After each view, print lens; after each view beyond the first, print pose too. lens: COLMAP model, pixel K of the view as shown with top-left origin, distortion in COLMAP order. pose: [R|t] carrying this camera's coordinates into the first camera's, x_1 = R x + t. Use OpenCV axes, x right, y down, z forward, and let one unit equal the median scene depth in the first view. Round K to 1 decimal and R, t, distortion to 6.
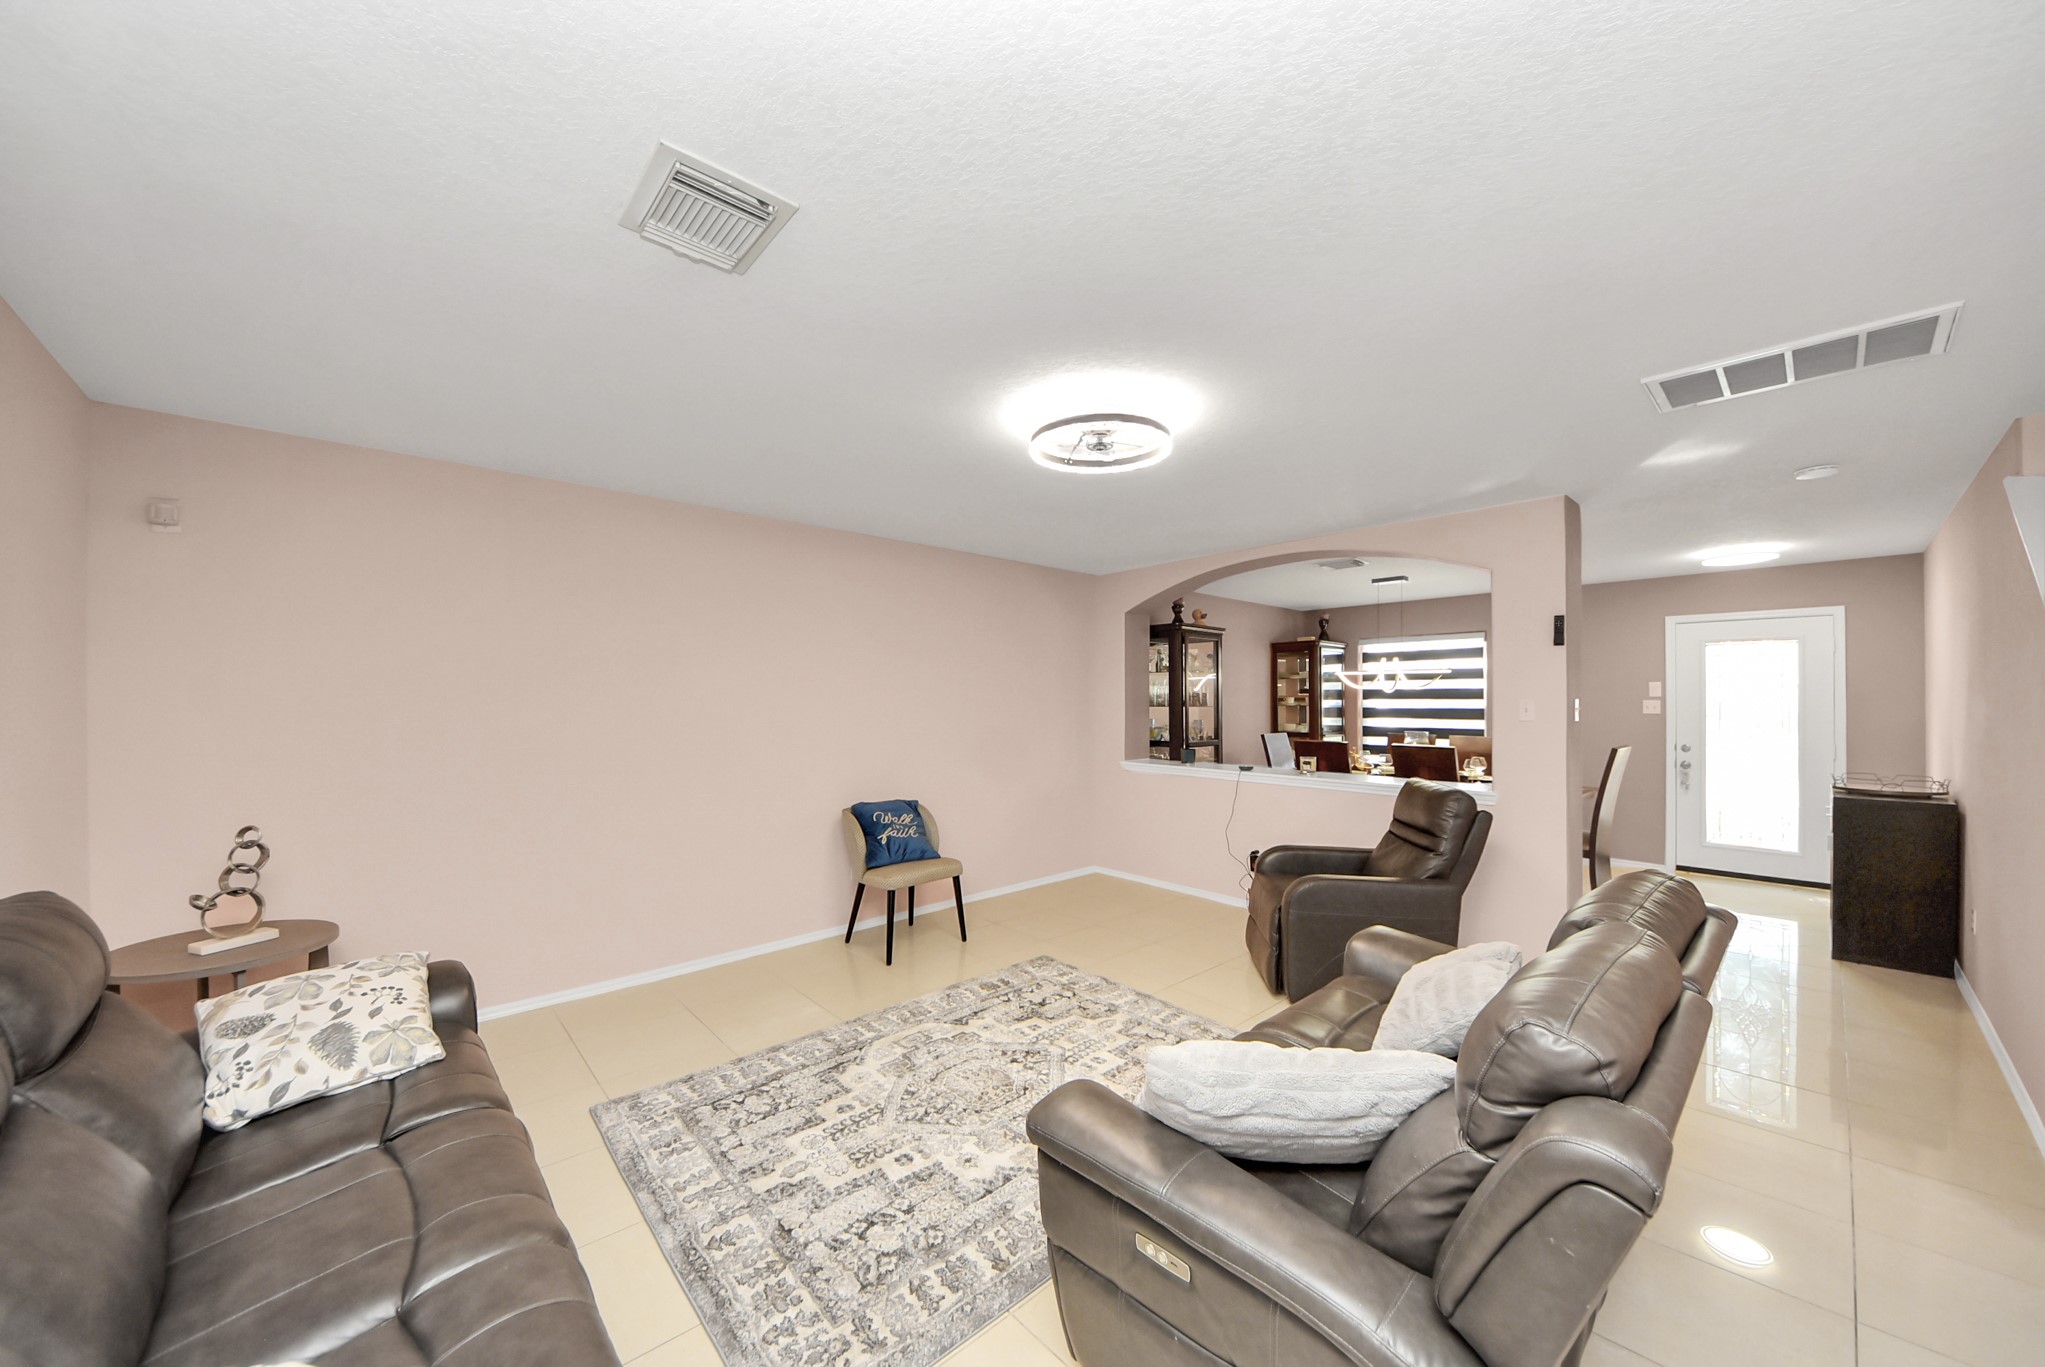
lens RADIAL K [[726.3, 0, 1036.7], [0, 726.3, 696.7], [0, 0, 1]] dist [0.020348, -0.016260]
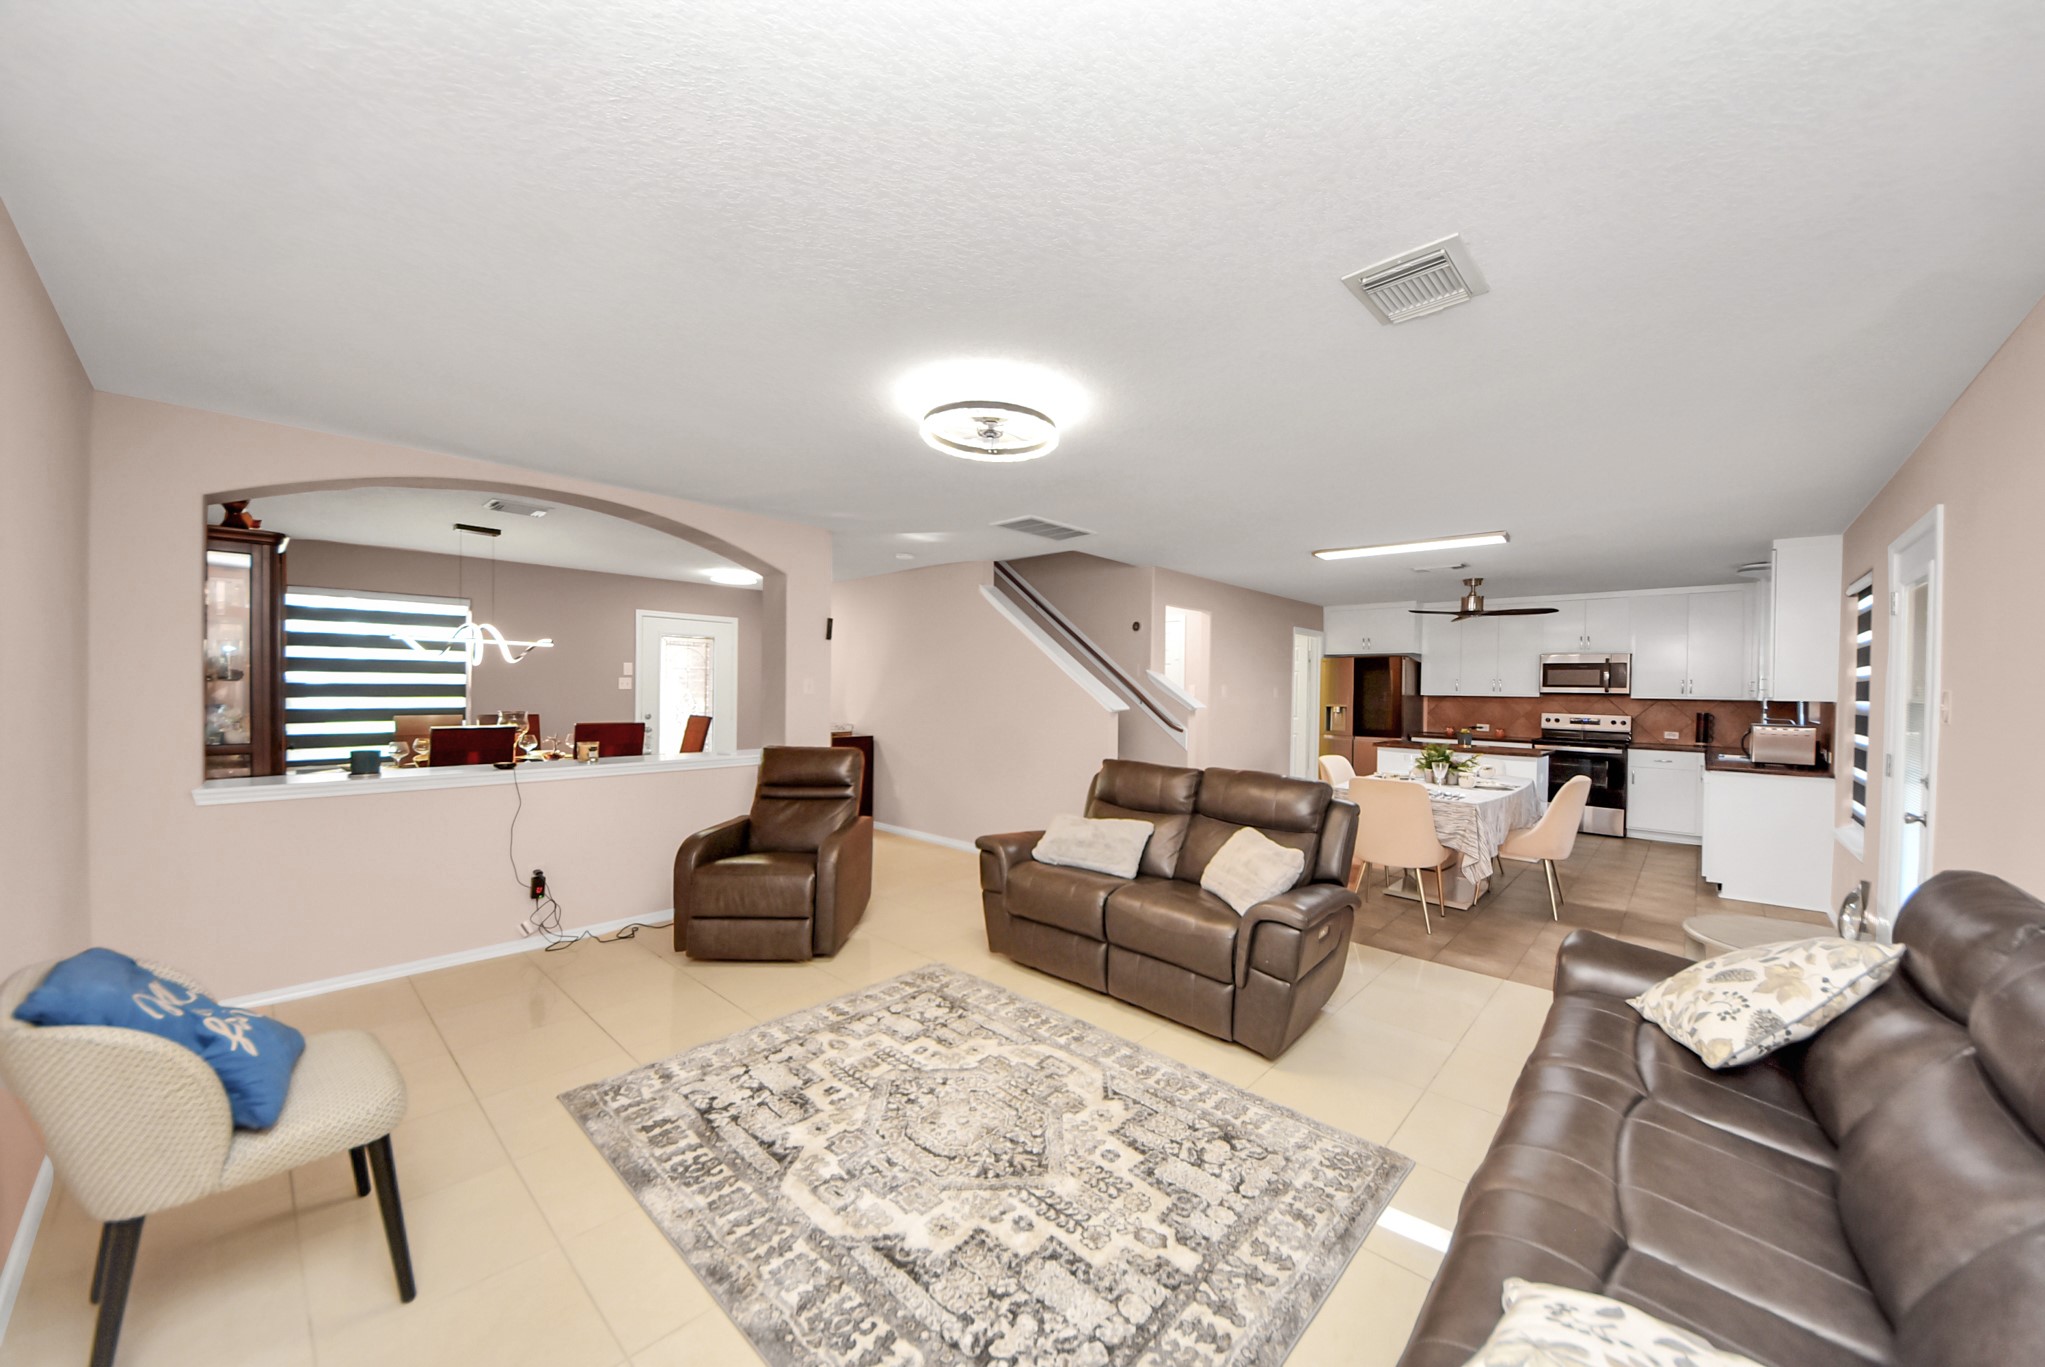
lens RADIAL K [[726.3, 0, 1036.7], [0, 726.3, 696.7], [0, 0, 1]] dist [0.020348, -0.016260]
pose [[-0.085637, -0.015244, 0.996210, -0.526072], [-0.018577, 0.999734, 0.013701, 0.008724], [-0.996153, -0.017334, -0.085898, 0.558436]]
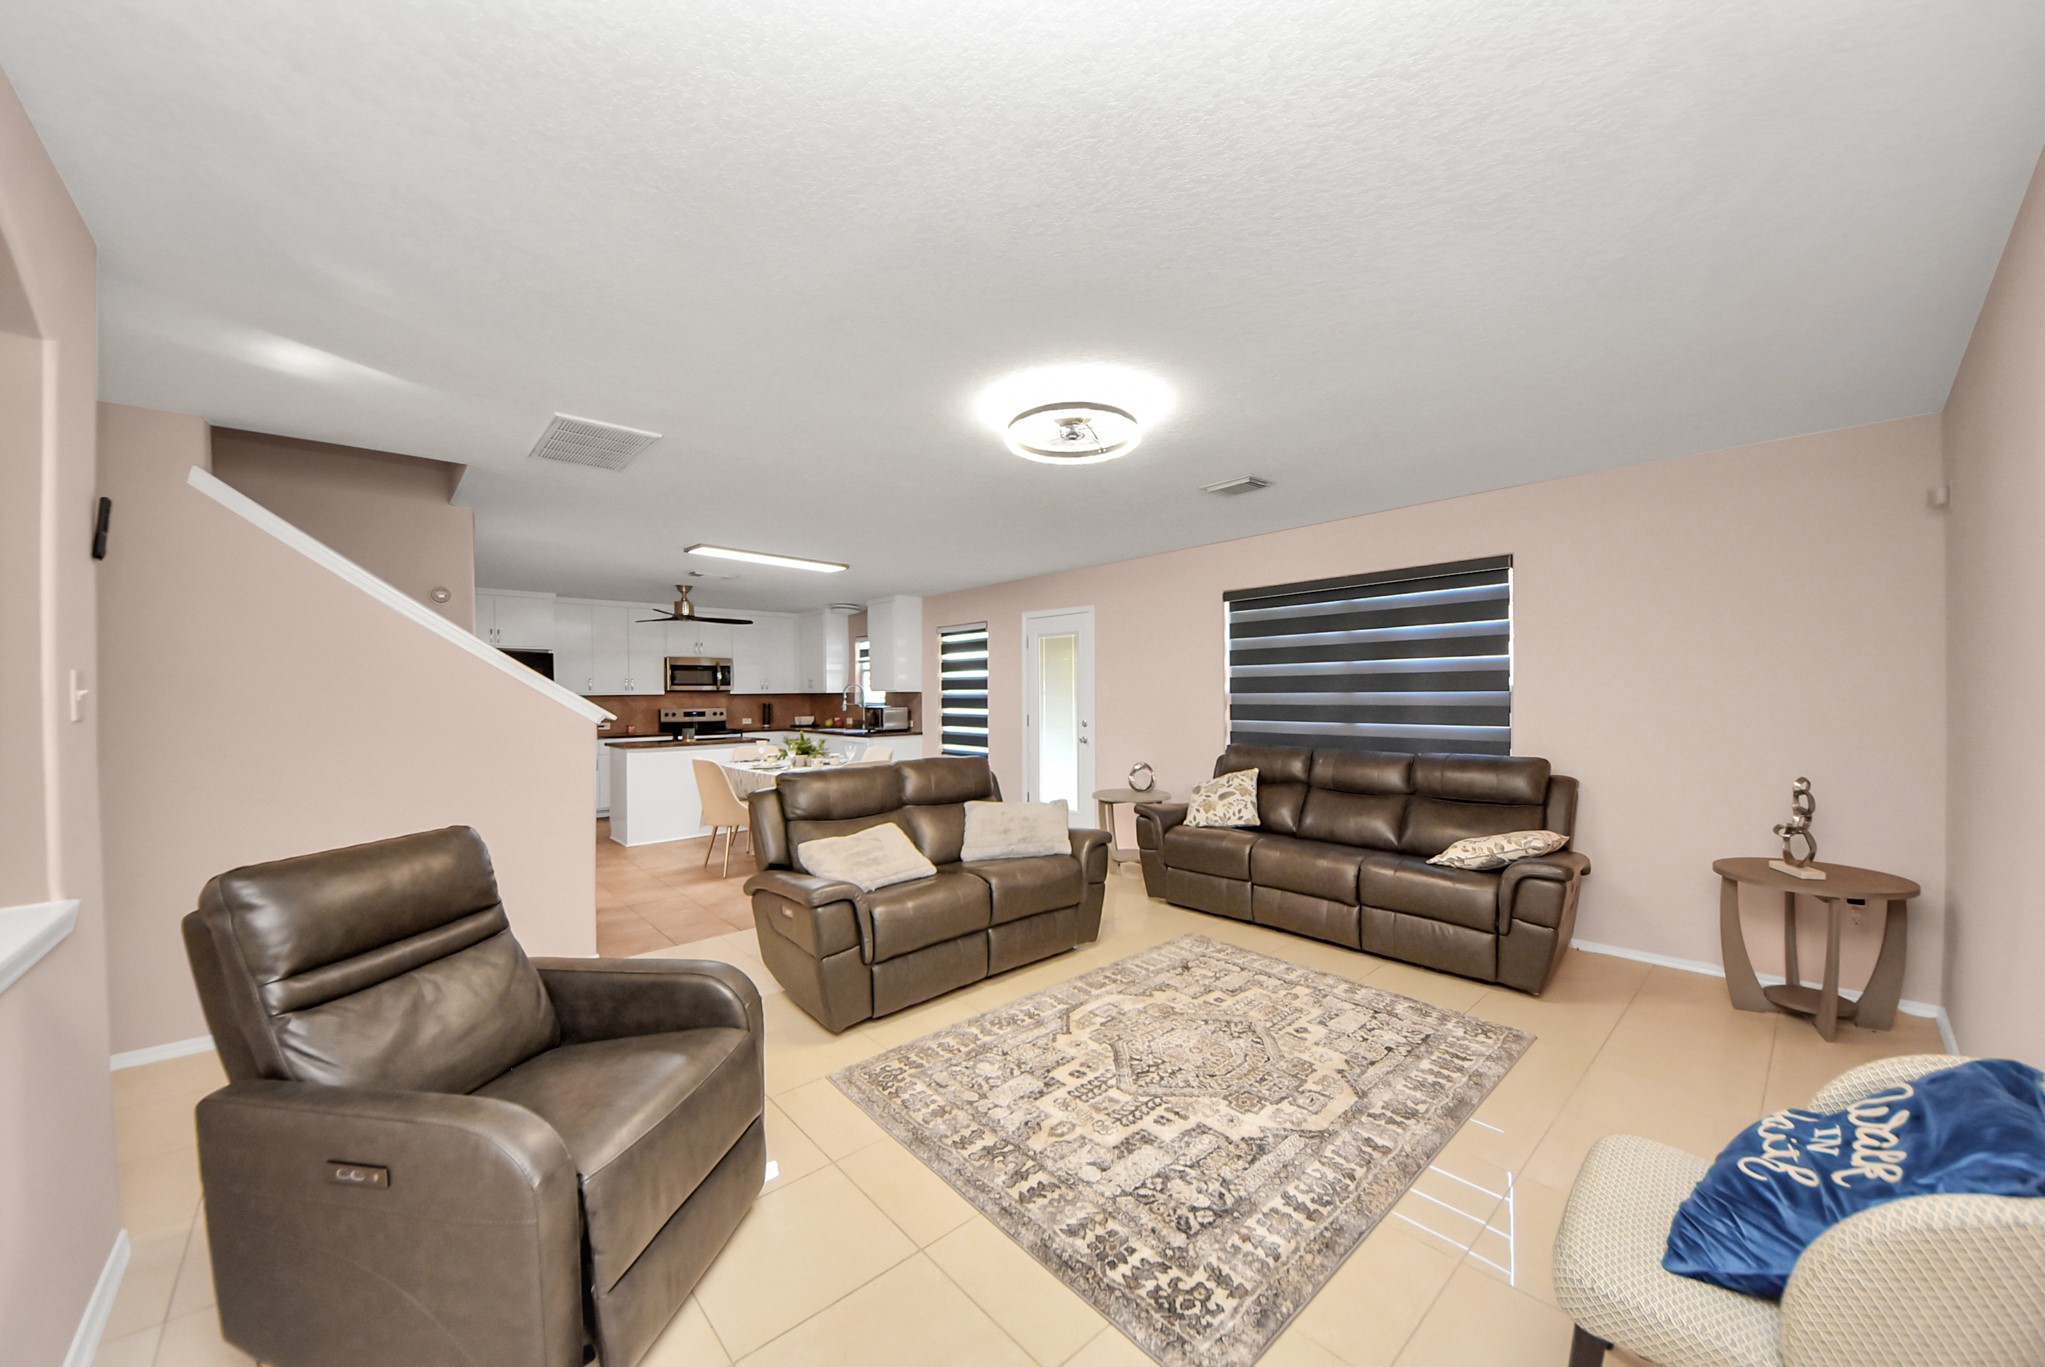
lens RADIAL K [[726.3, 0, 1036.7], [0, 726.3, 696.7], [0, 0, 1]] dist [0.020348, -0.016260]
pose [[-0.999954, 0.007270, 0.006236, 0.075010], [0.007284, 0.999971, 0.002274, 0.019237], [-0.006220, 0.002320, -0.999978, 1.131937]]
